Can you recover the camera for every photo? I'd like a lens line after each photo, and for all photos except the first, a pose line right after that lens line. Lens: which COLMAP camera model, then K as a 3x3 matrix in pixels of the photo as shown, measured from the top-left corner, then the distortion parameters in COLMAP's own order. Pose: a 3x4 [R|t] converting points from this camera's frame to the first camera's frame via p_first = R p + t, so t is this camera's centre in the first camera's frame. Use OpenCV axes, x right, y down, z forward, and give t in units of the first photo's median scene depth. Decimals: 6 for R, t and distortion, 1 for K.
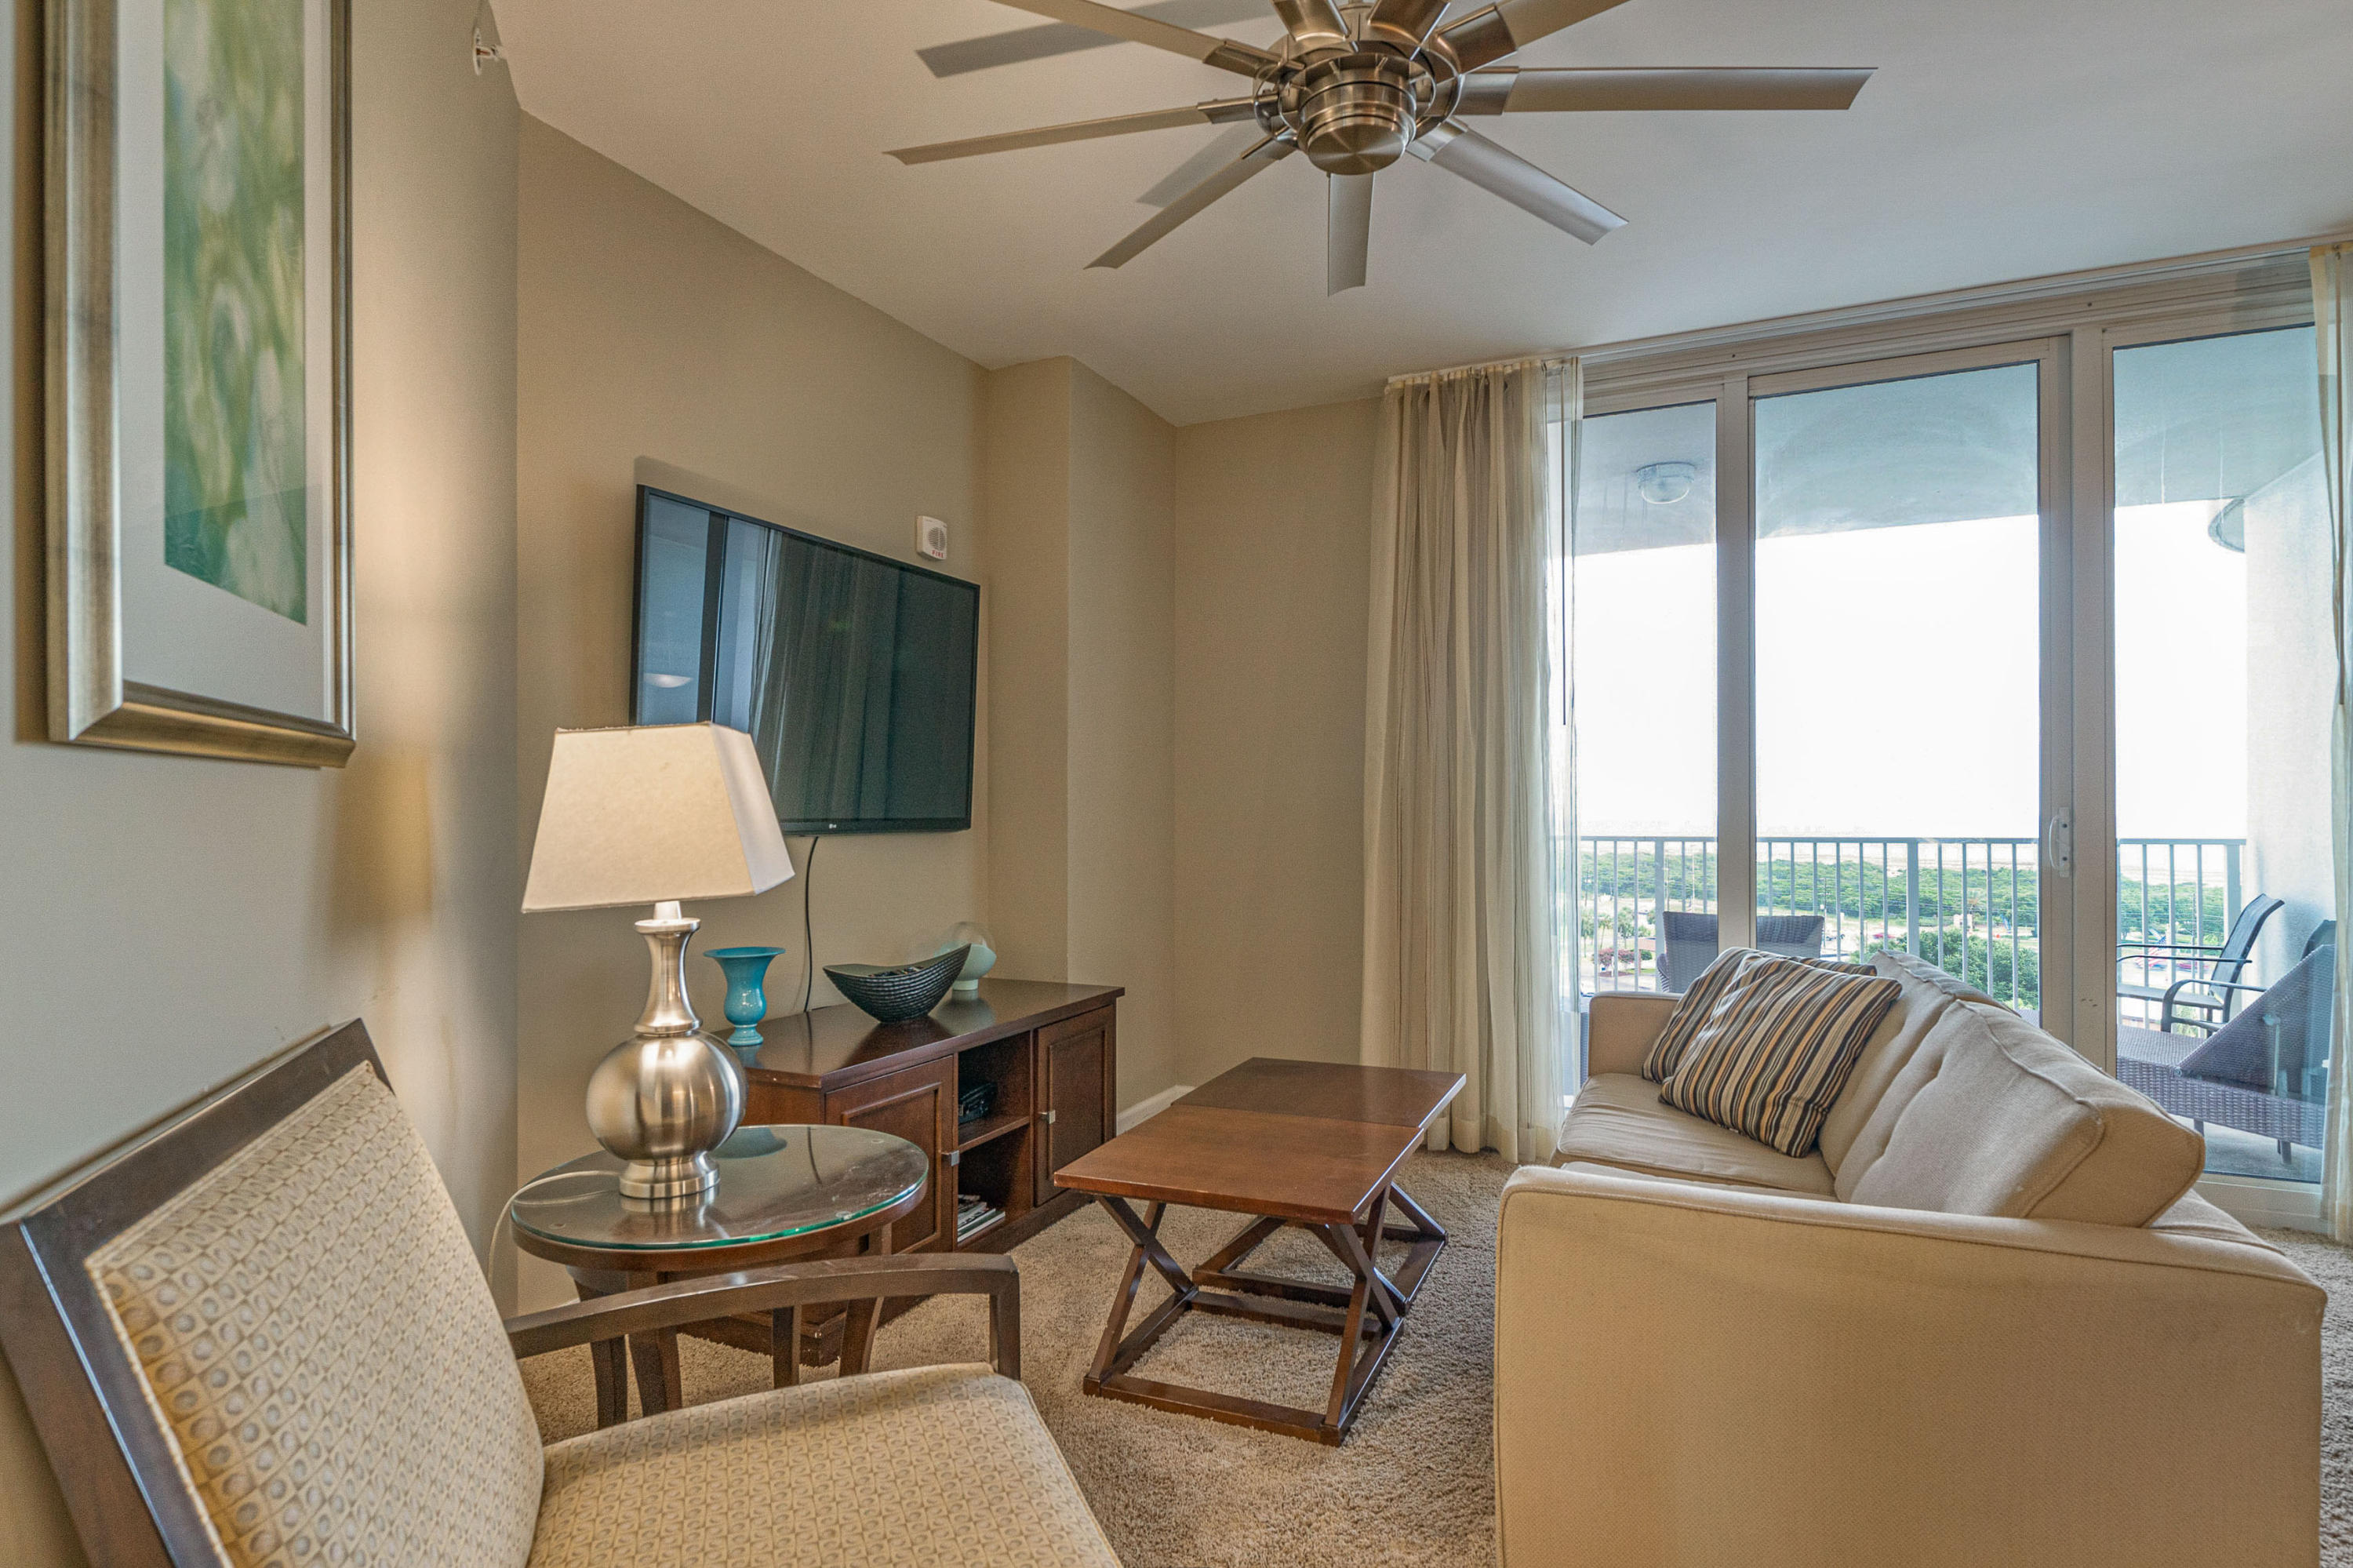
lens RADIAL K [[1233.3, 0, 1164.5], [0, 1233.3, 803.5], [0, 0, 1]] dist [-0.004140, -0.001227]
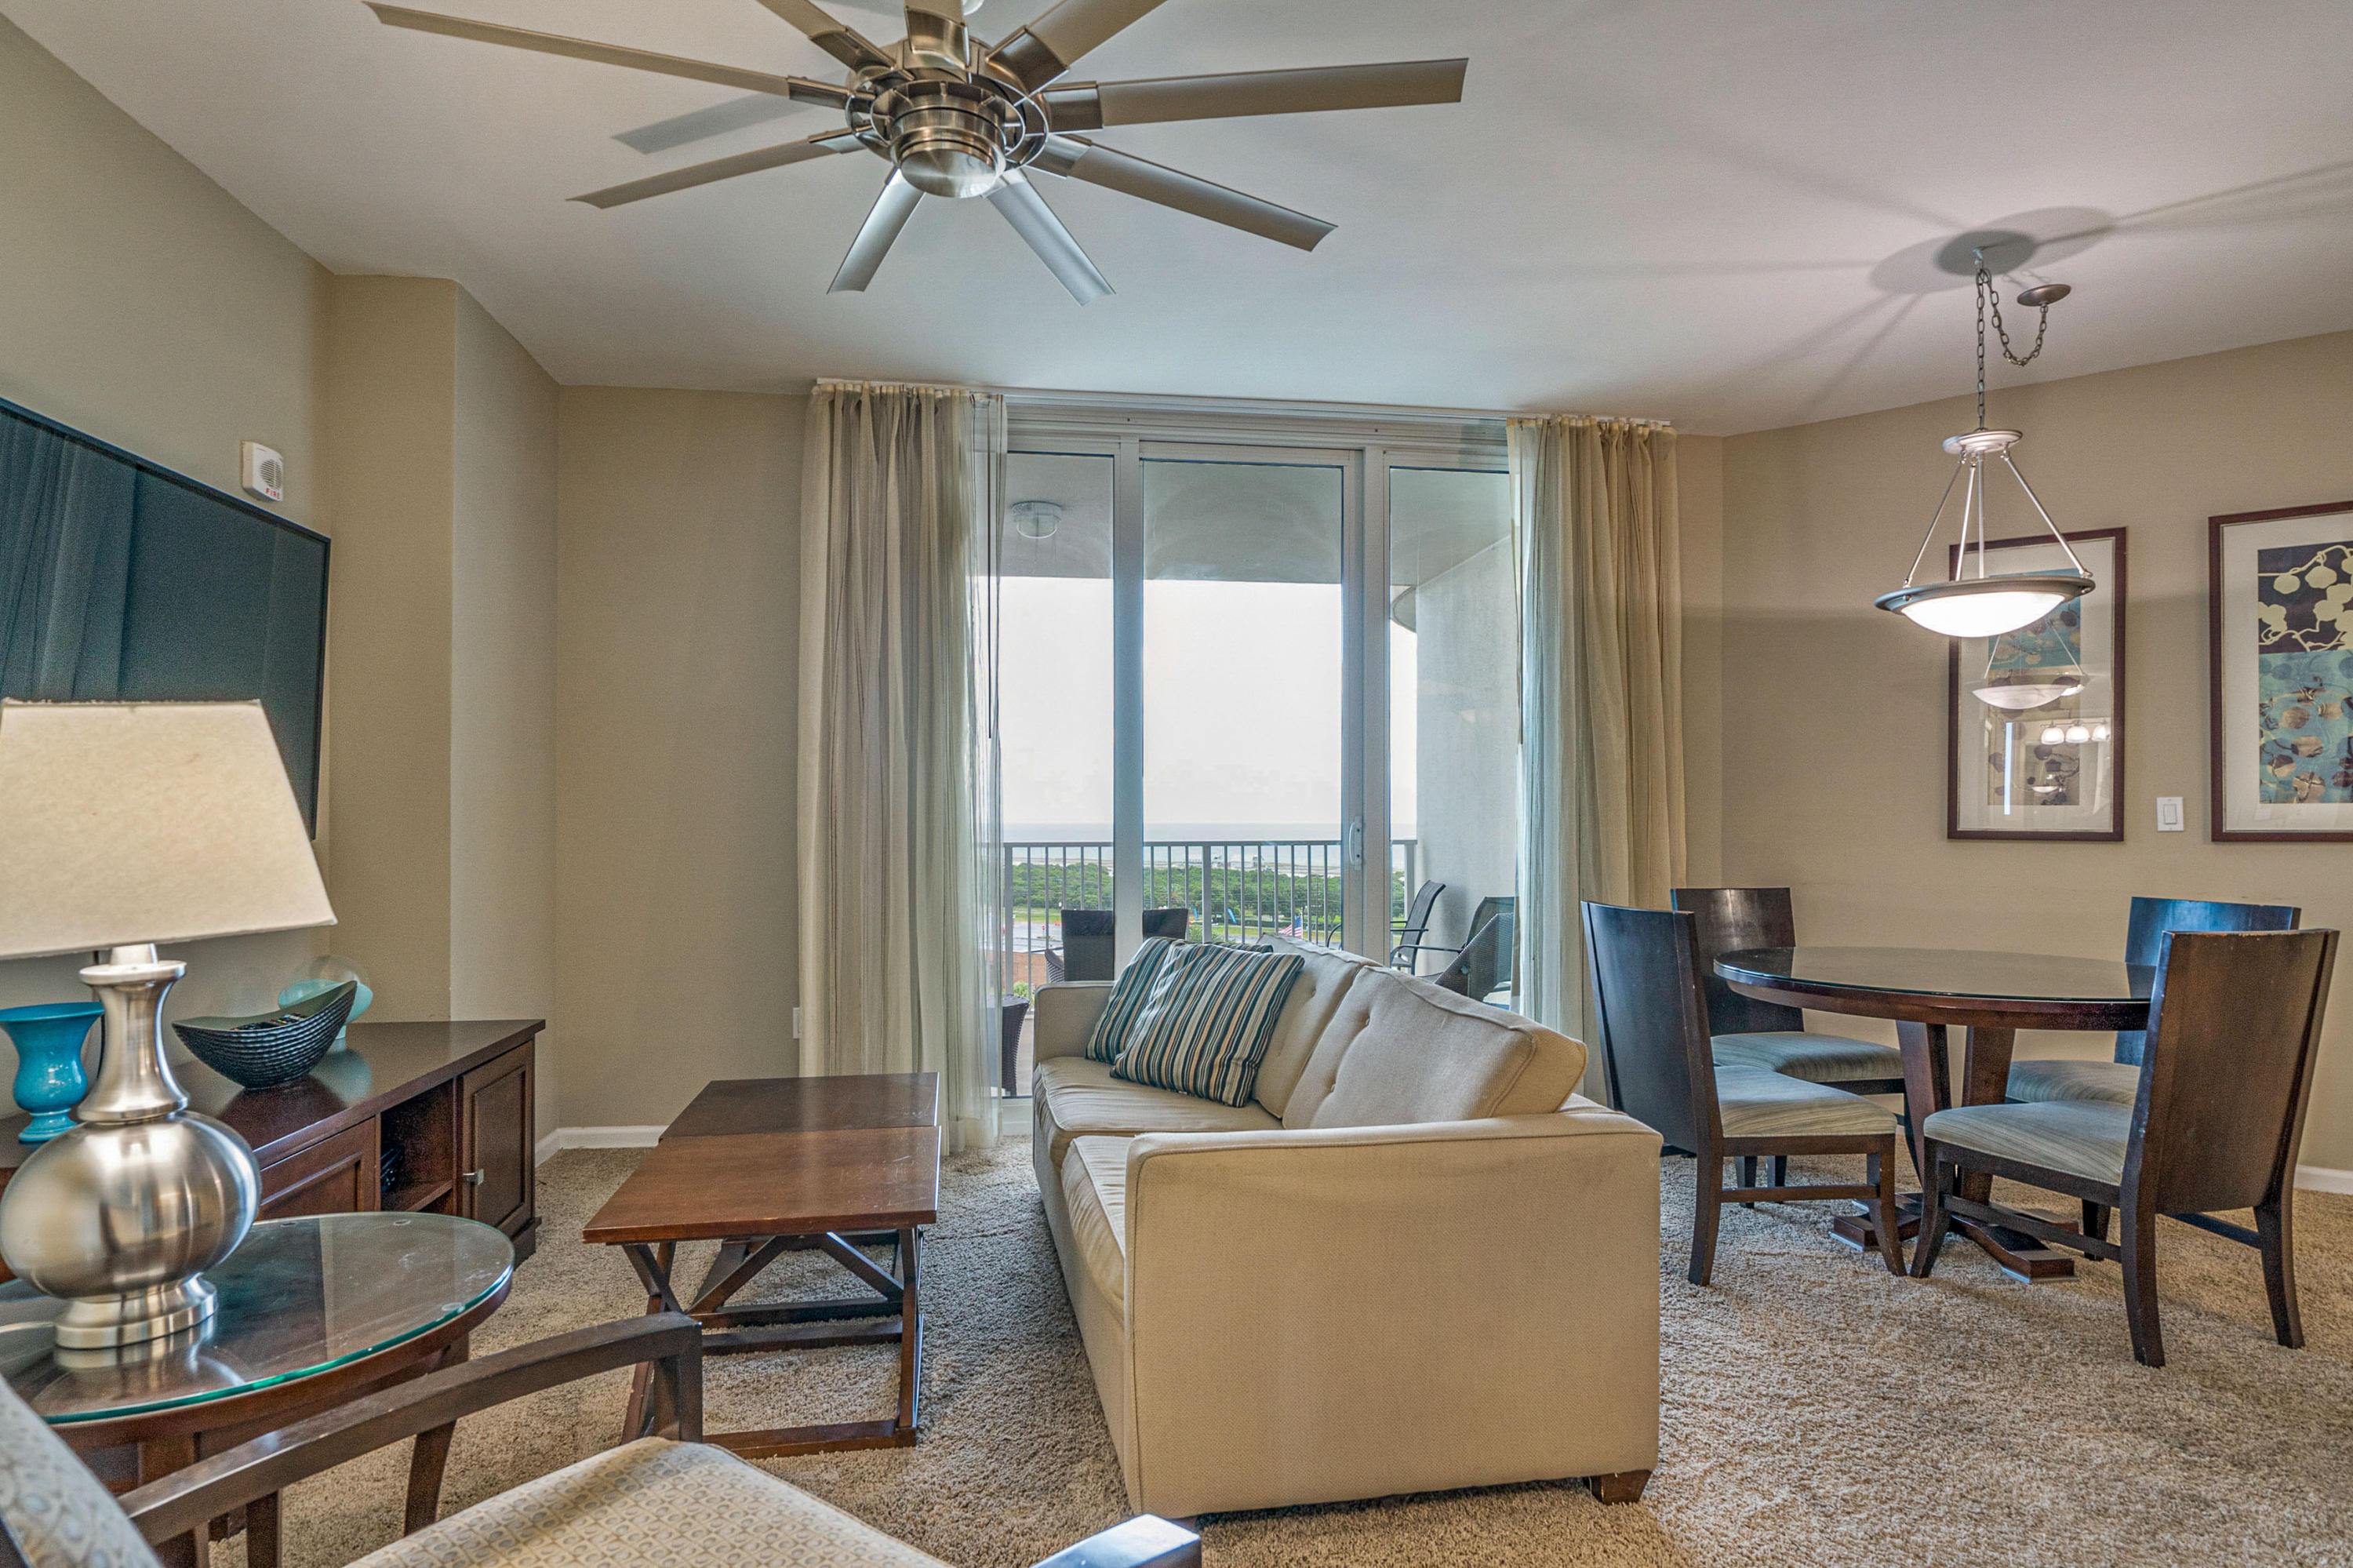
lens RADIAL K [[1238.9, 0, 1170.7], [0, 1238.9, 815.1], [0, 0, 1]] dist [-0.001576, -0.001951]
pose [[0.835457, 0.002220, 0.549551, -0.186267], [-0.003812, 0.999991, 0.001755, 0.000486], [-0.549542, -0.003561, 0.835458, 0.026369]]
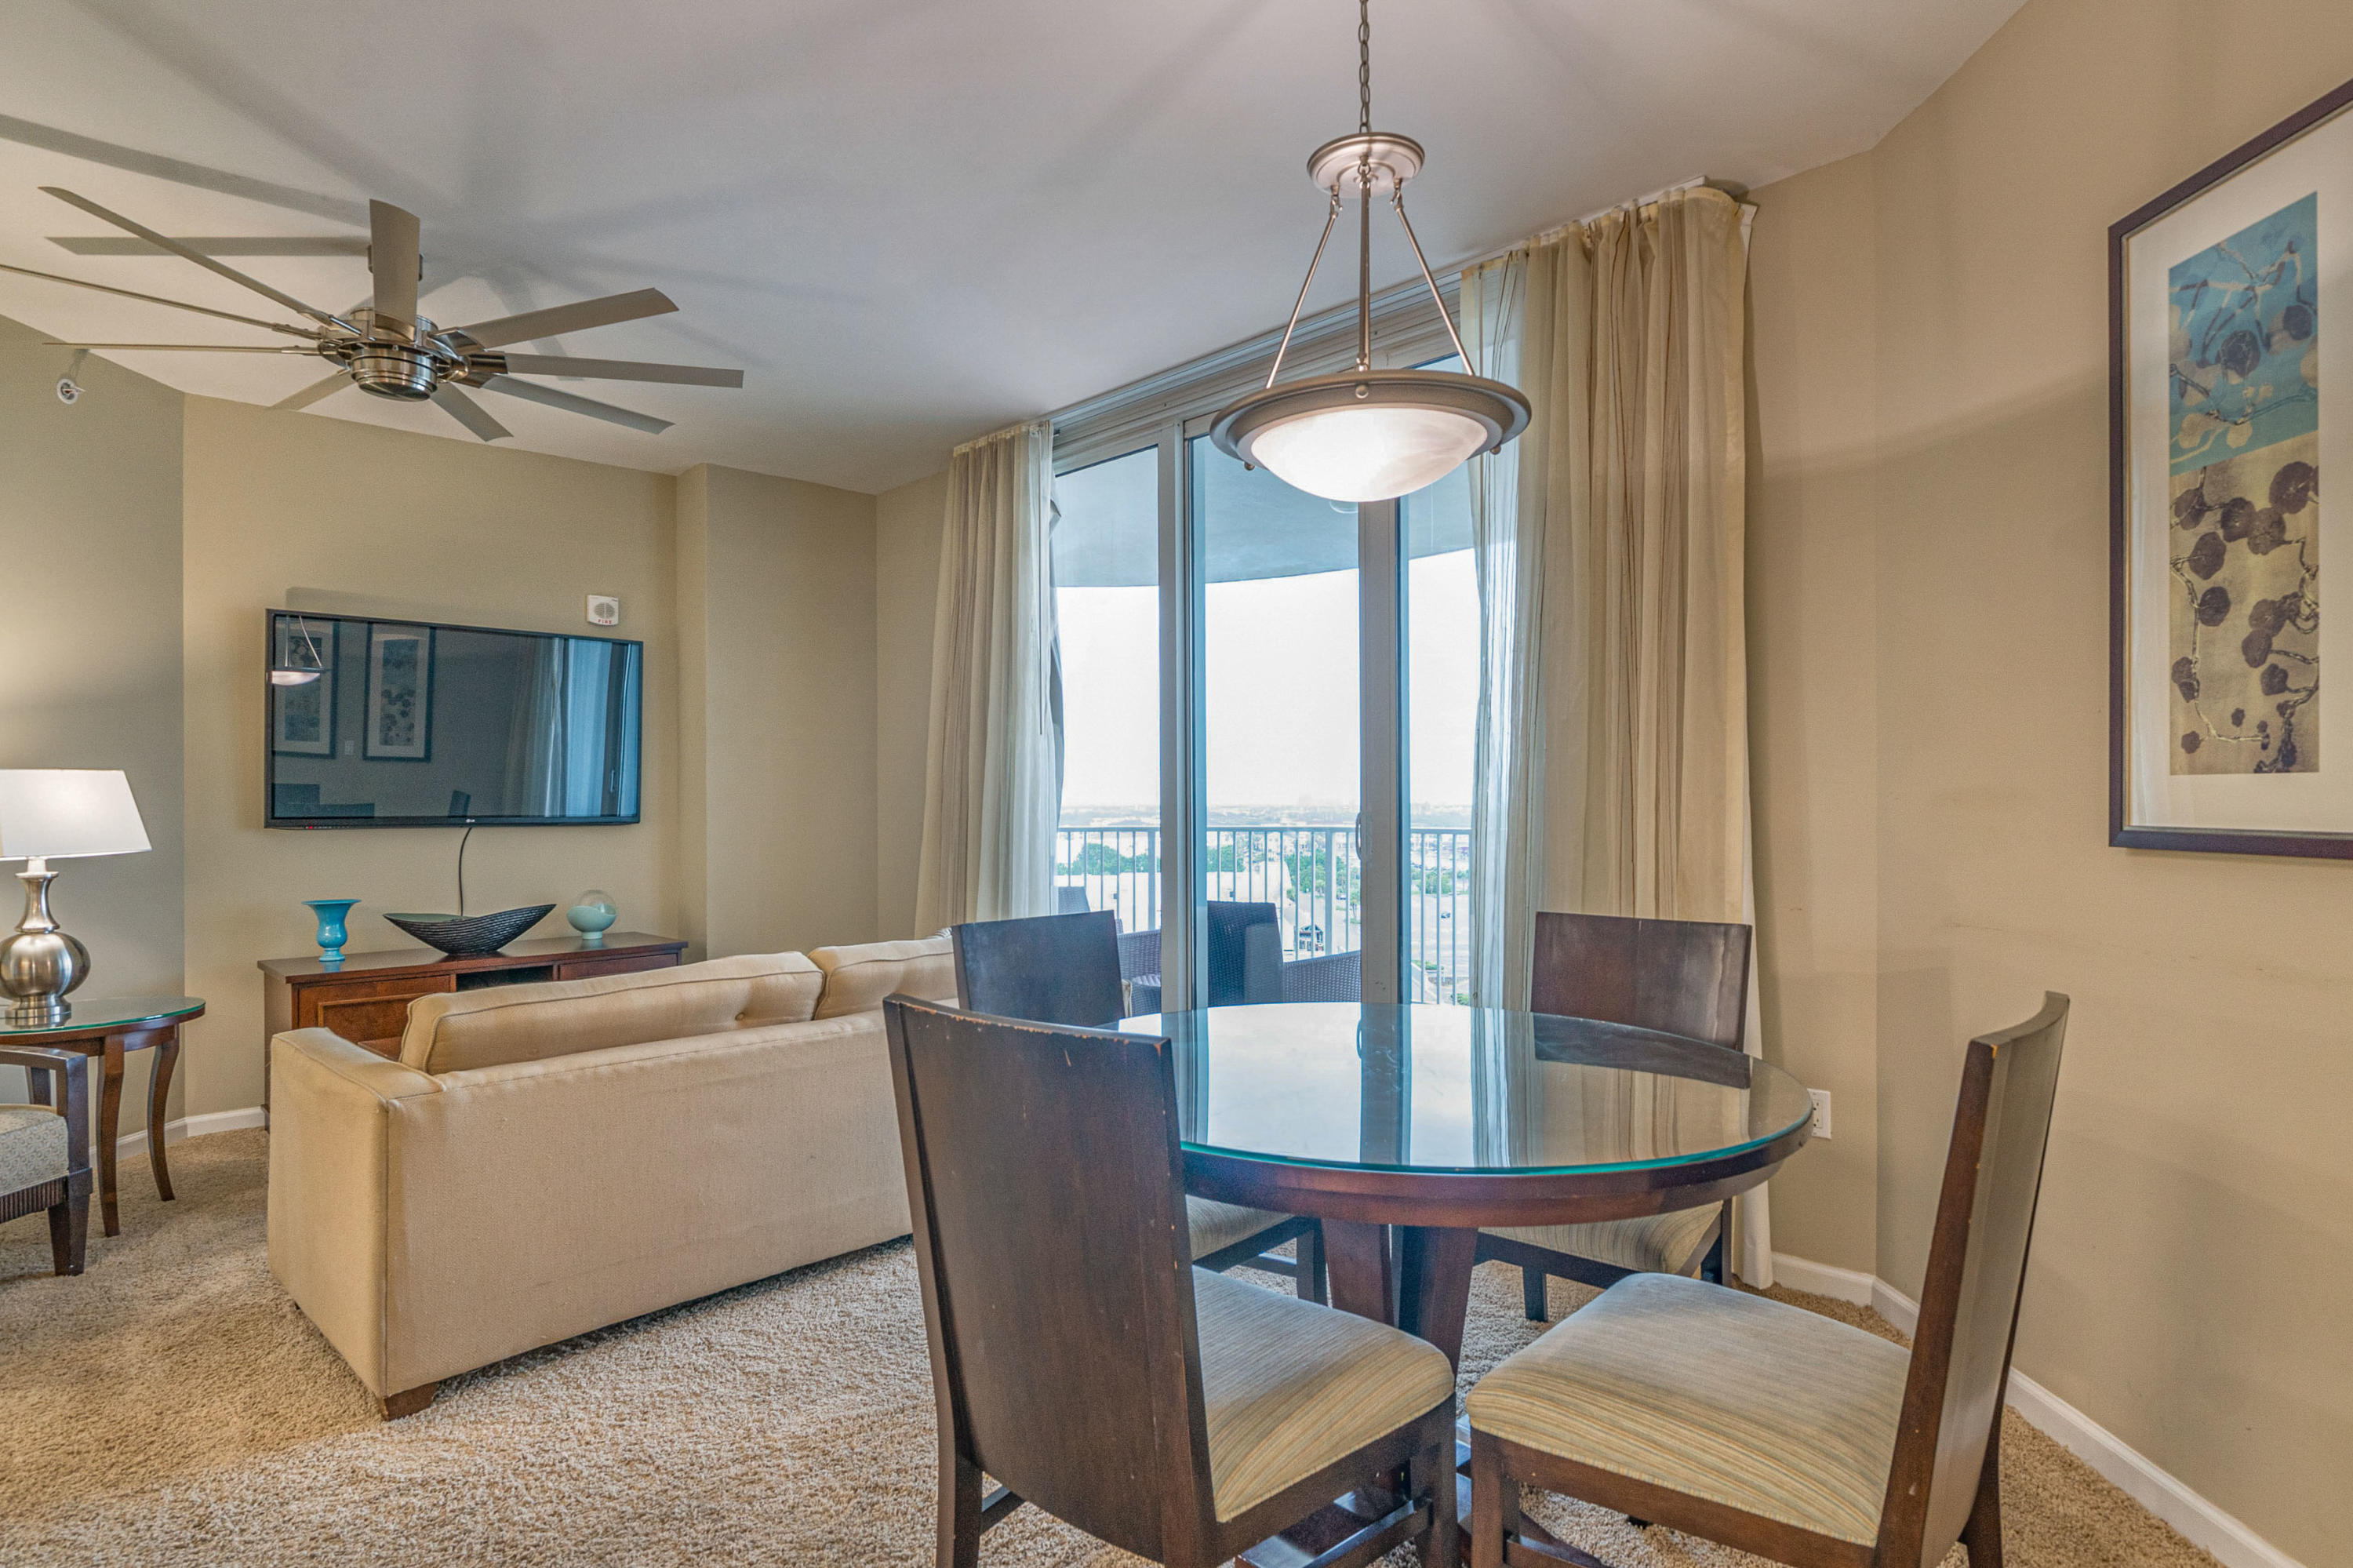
lens RADIAL K [[1233.3, 0, 1164.5], [0, 1233.3, 803.5], [0, 0, 1]] dist [-0.004140, -0.001227]
pose [[0.936831, -0.004539, -0.349752, 1.186288], [0.007259, 0.999953, 0.006466, -0.004825], [0.349706, -0.008596, 0.936820, -0.094024]]
